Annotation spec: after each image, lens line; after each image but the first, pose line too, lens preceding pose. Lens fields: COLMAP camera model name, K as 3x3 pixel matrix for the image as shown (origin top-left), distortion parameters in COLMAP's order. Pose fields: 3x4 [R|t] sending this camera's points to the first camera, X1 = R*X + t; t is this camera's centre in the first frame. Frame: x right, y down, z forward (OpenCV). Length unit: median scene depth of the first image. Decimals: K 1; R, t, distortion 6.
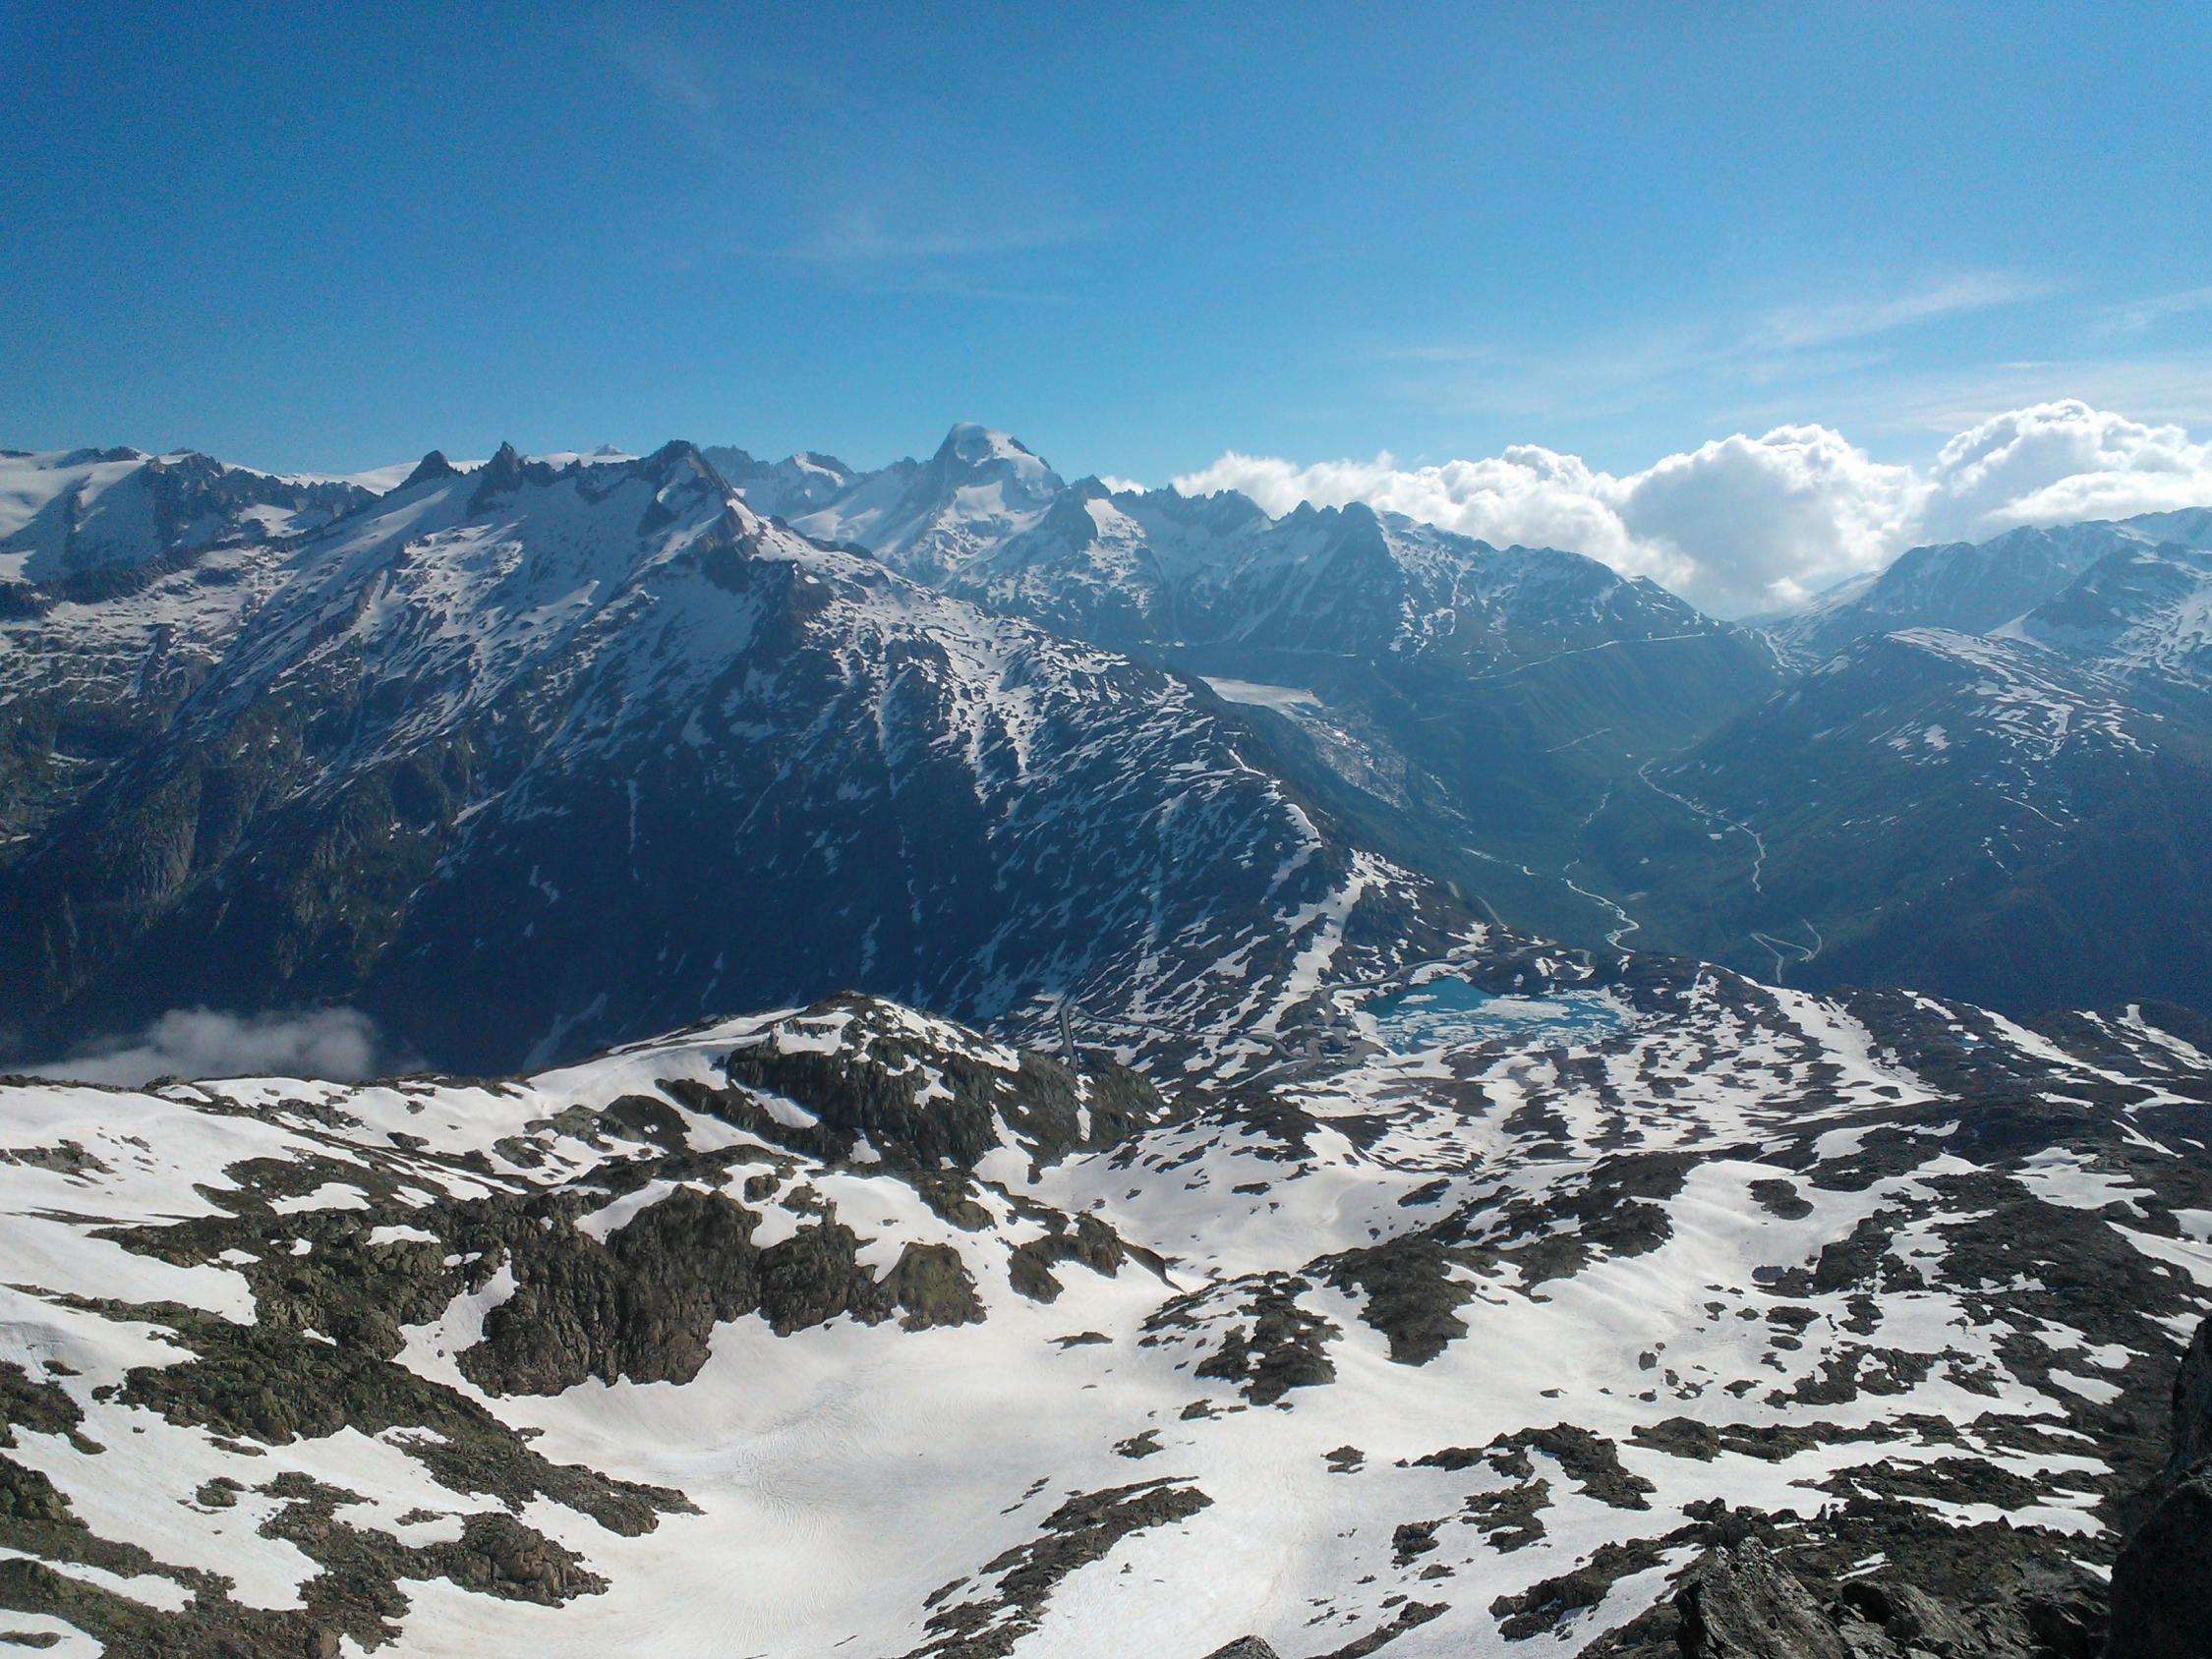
lens RADIAL K [[1742.6, 0, 1137.9], [0, 1742.6, 844.8], [0, 0, 1]] dist [0.242358, -0.449209]
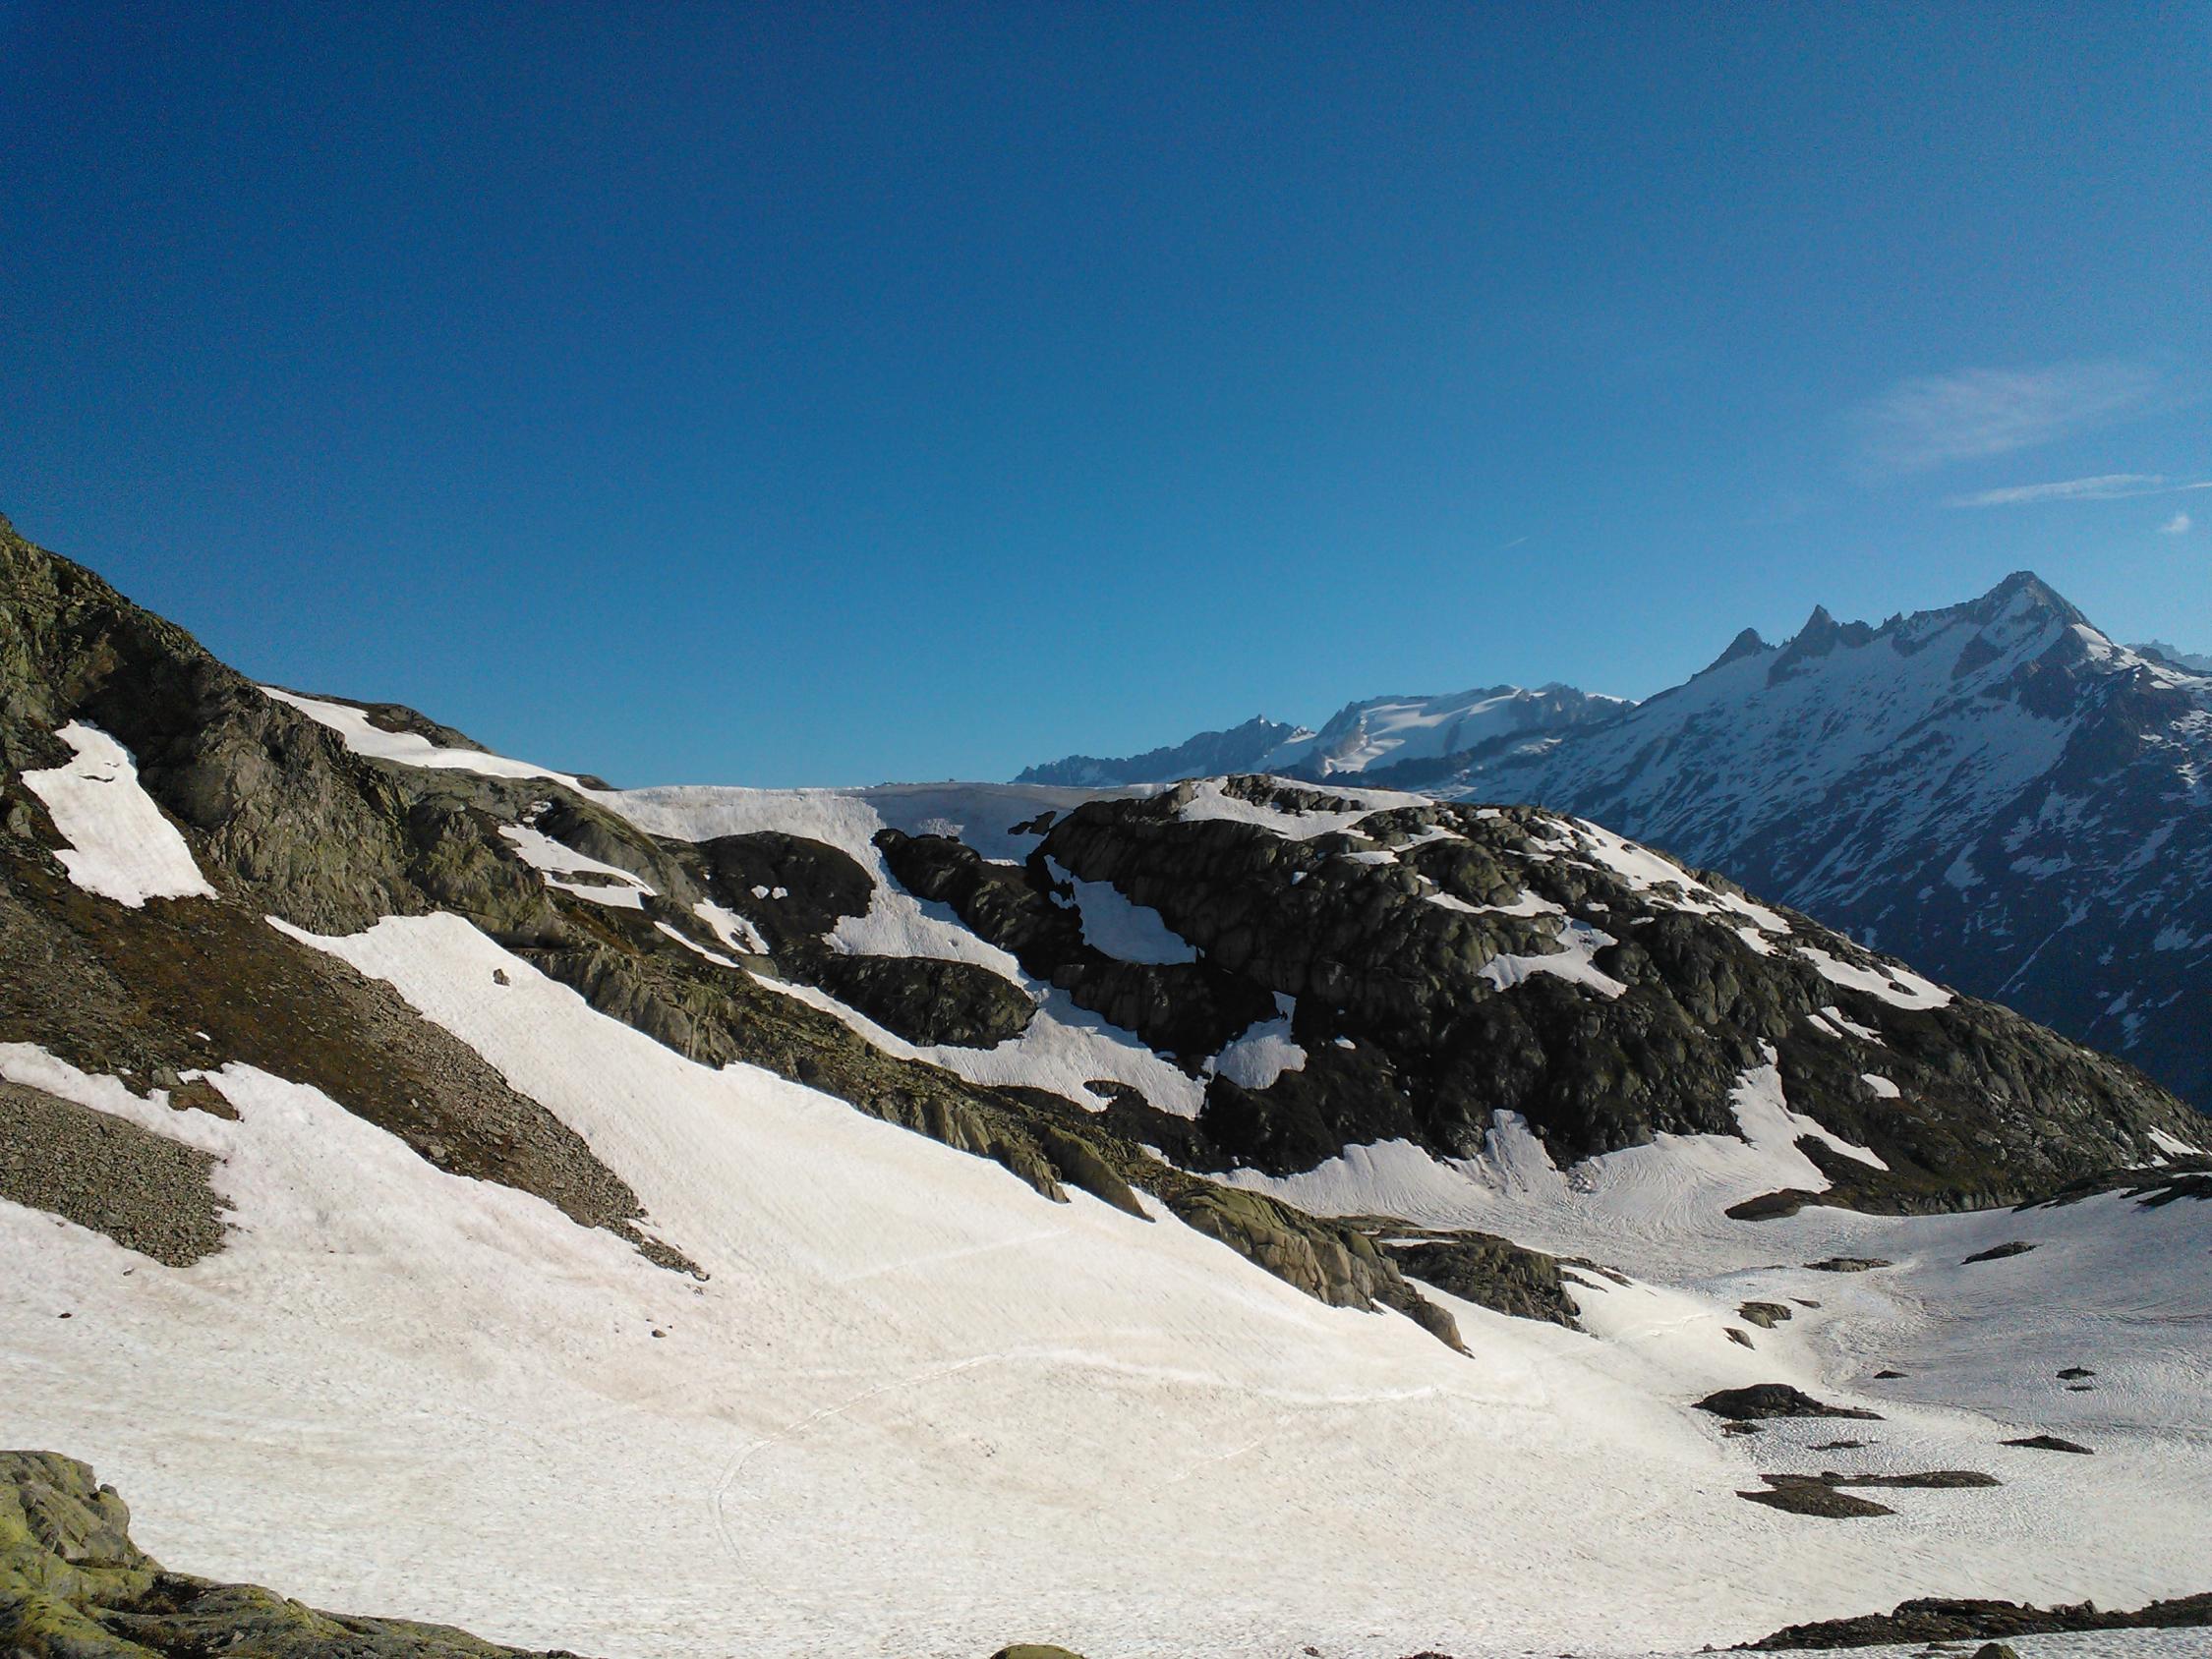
lens RADIAL K [[1790.7, 0, 1106.0], [0, 1790.7, 829.5], [0, 0, 1]] dist [0.074645, -0.046750]
pose [[0.726150, -0.011881, -0.687434, 0.022243], [-0.093526, 0.988850, -0.115883, 0.044231], [0.681146, 0.148441, 0.716942, 0.172384]]
